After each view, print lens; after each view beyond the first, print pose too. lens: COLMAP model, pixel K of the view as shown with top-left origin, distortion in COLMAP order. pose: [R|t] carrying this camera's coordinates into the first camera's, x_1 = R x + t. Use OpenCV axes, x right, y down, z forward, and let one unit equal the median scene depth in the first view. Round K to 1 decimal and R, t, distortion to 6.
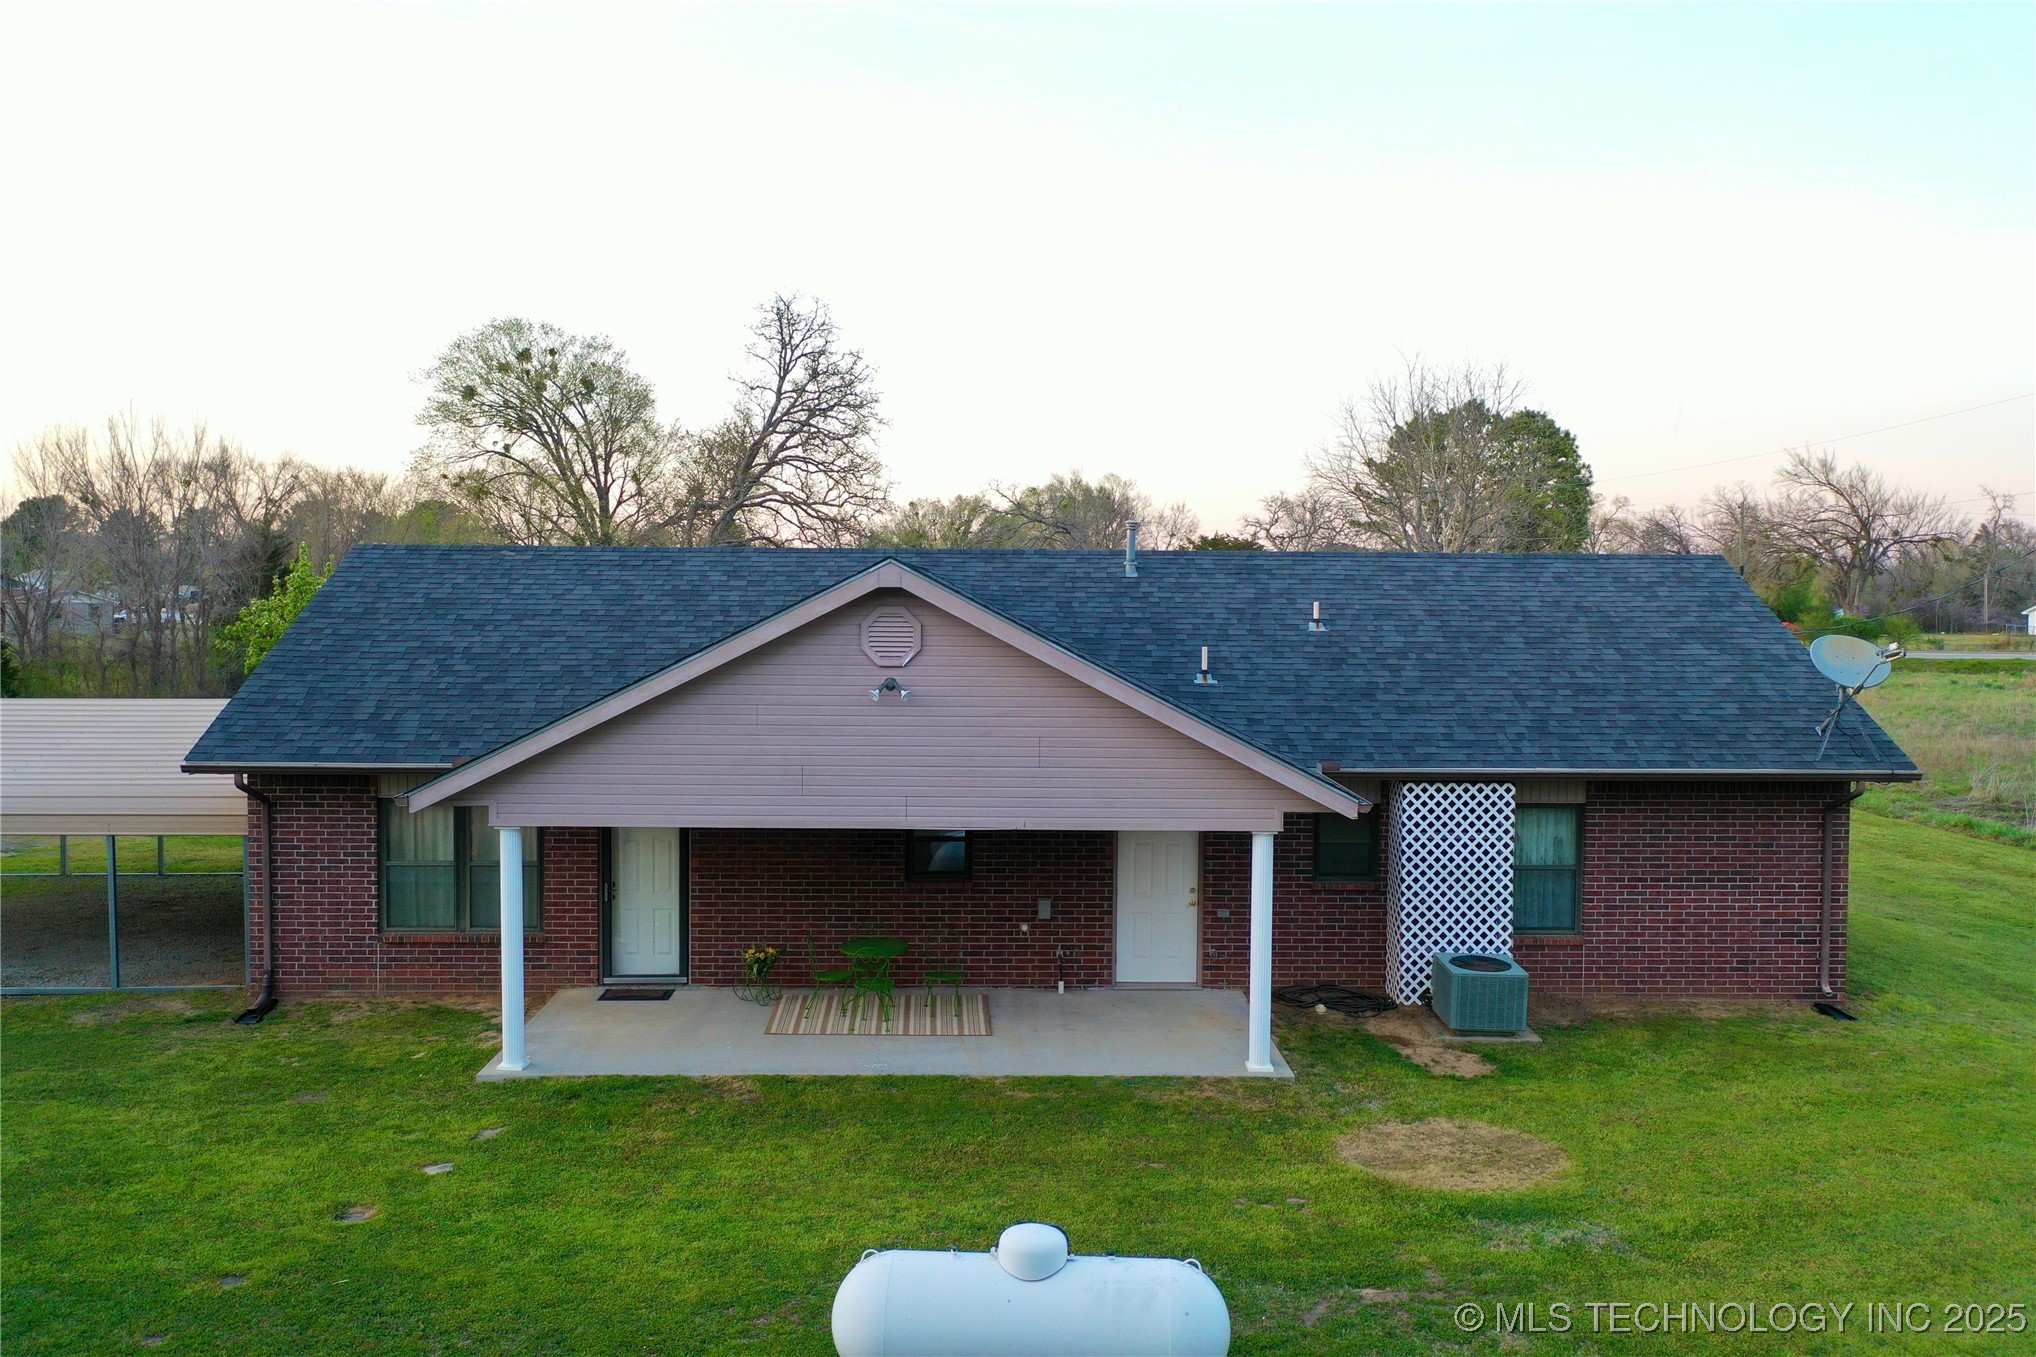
lens RADIAL K [[1701.5, 0, 1018.0], [0, 1701.5, 678.5], [0, 0, 1]] dist [0.015800, 0.013920]
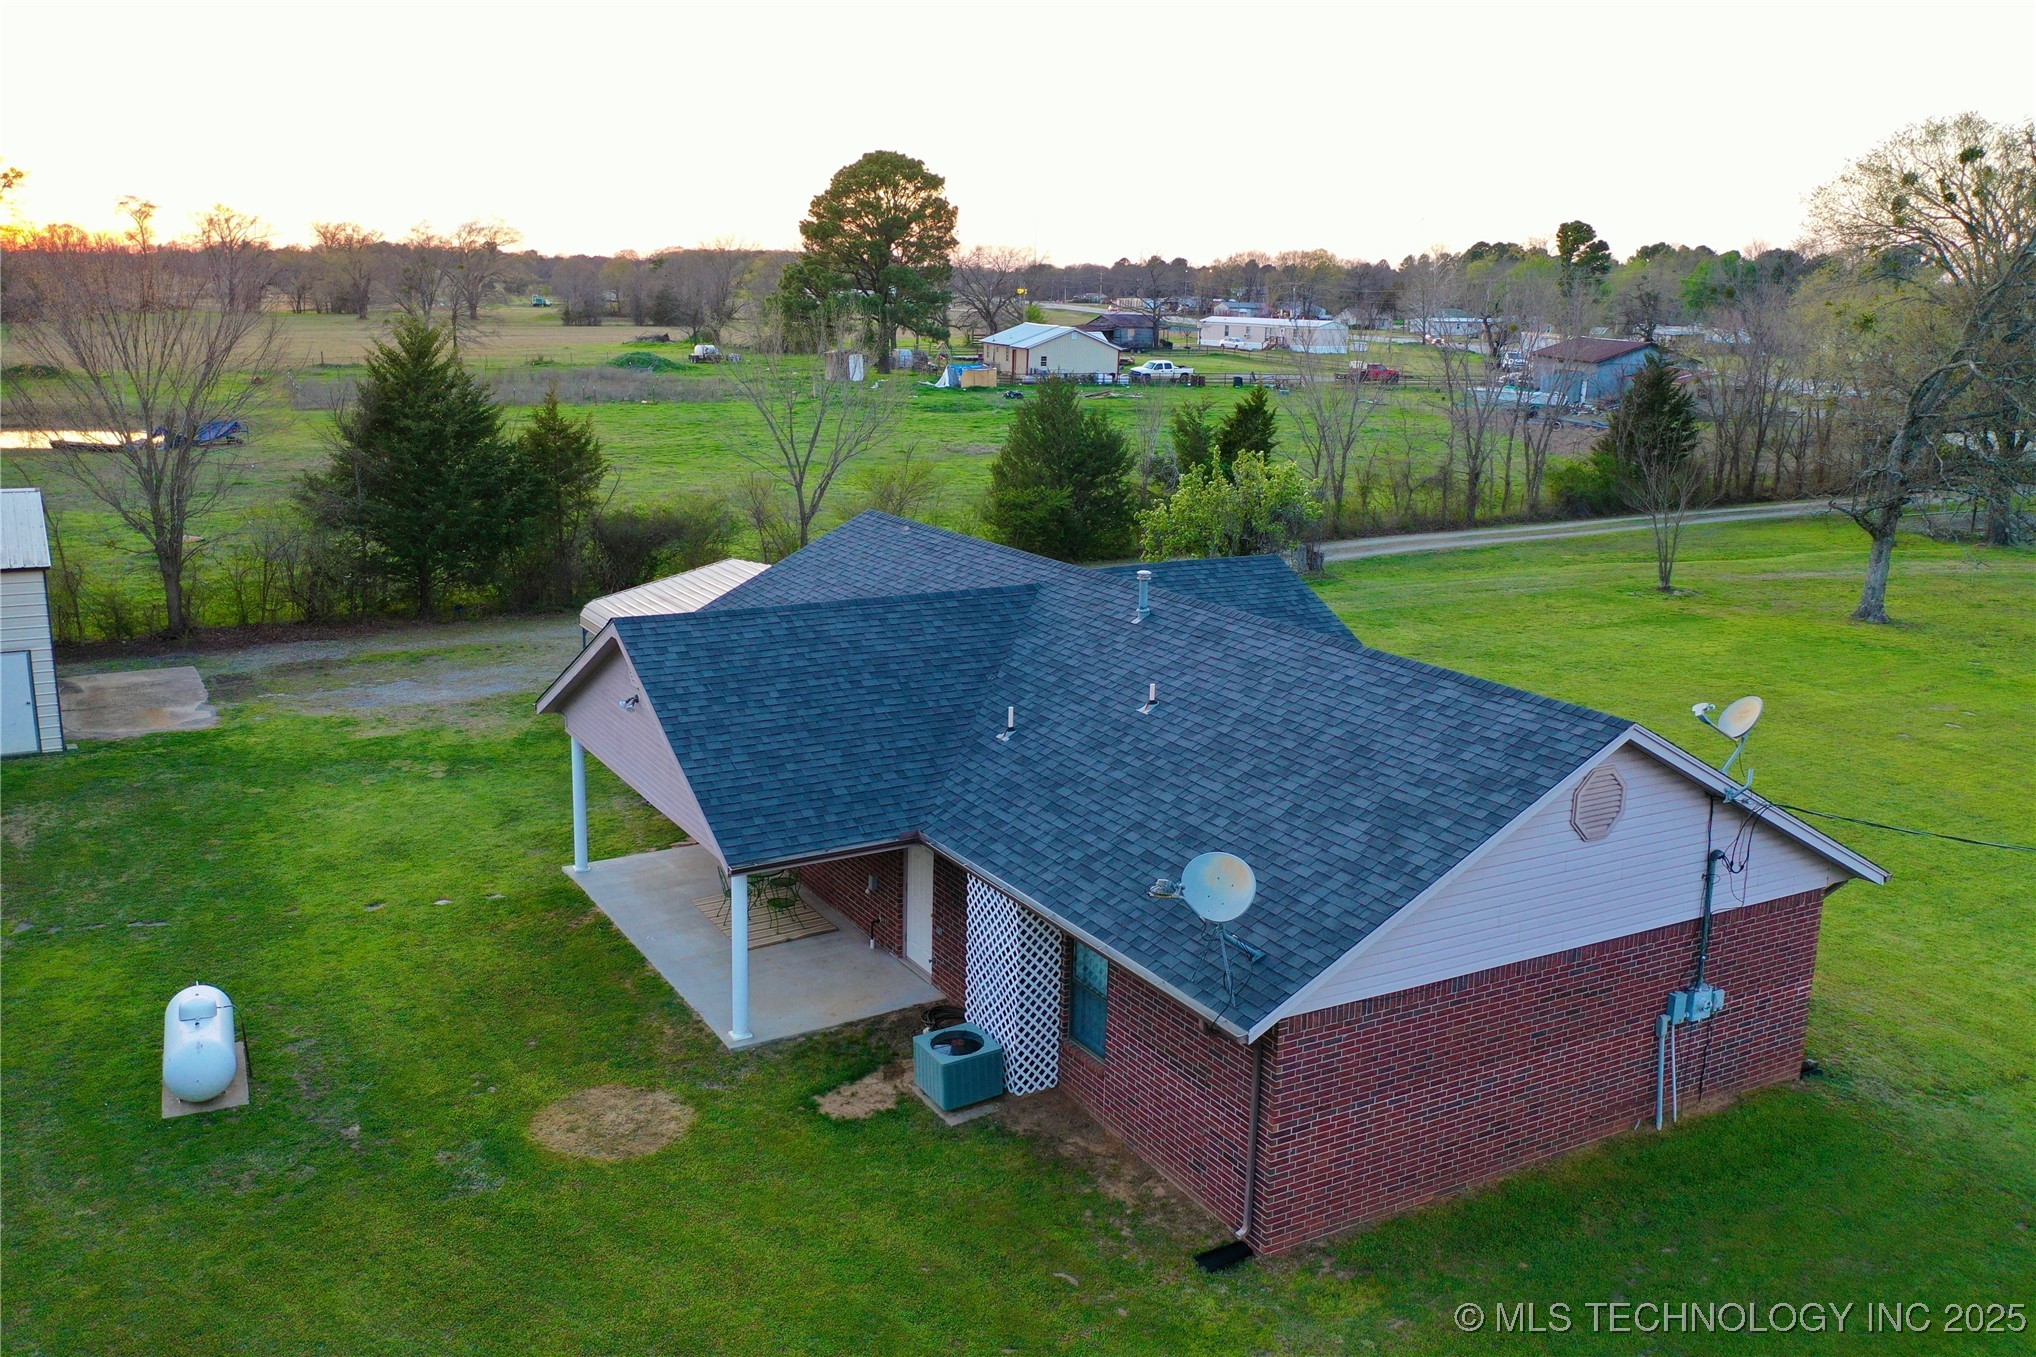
lens RADIAL K [[1701.5, 0, 1018.0], [0, 1701.5, 678.5], [0, 0, 1]] dist [0.015800, 0.013920]
pose [[0.469094, 0.198381, -0.860579, 1.386417], [-0.065768, 0.979586, 0.189965, -0.325534], [0.880696, -0.032513, 0.472565, 0.588245]]
